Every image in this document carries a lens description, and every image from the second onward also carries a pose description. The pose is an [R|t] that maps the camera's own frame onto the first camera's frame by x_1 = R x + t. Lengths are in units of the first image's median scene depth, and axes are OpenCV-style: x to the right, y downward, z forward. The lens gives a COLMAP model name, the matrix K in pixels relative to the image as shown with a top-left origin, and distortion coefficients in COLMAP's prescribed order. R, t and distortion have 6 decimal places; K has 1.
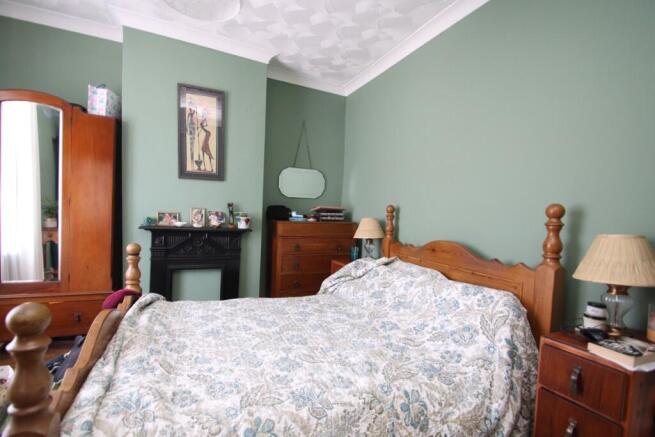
lens RADIAL K [[303.2, 0, 327.5], [0, 303.2, 218.5], [0, 0, 1]] dist [0.013500, -0.014262]
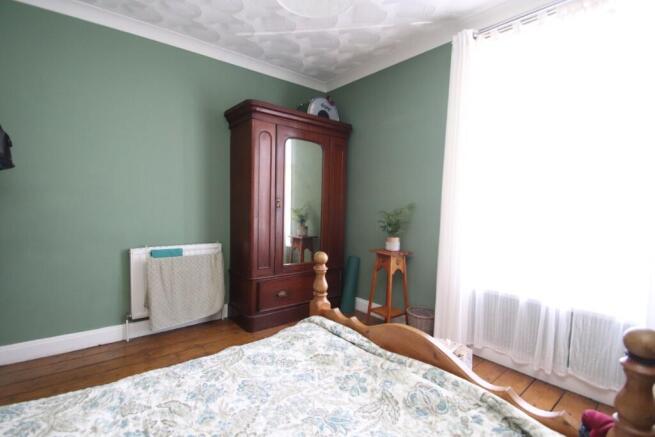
lens RADIAL K [[317.7, 0, 338.5], [0, 317.7, 219.2], [0, 0, 1]] dist [0.013350, -0.017258]
pose [[-0.963655, -0.048084, -0.262788, -0.116425], [-0.066451, 0.995895, 0.061455, -0.042781], [0.258754, 0.076684, -0.962895, 0.969246]]
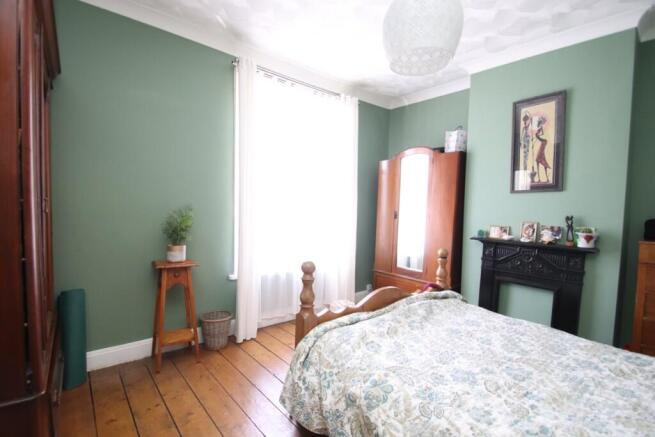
lens RADIAL K [[303.2, 0, 327.5], [0, 303.2, 218.5], [0, 0, 1]] dist [0.013500, -0.014262]
pose [[0.262647, -0.012223, -0.964815, 0.363502], [-0.038922, 0.998972, -0.023251, 0.001299], [0.964107, 0.043660, 0.261901, 0.143141]]
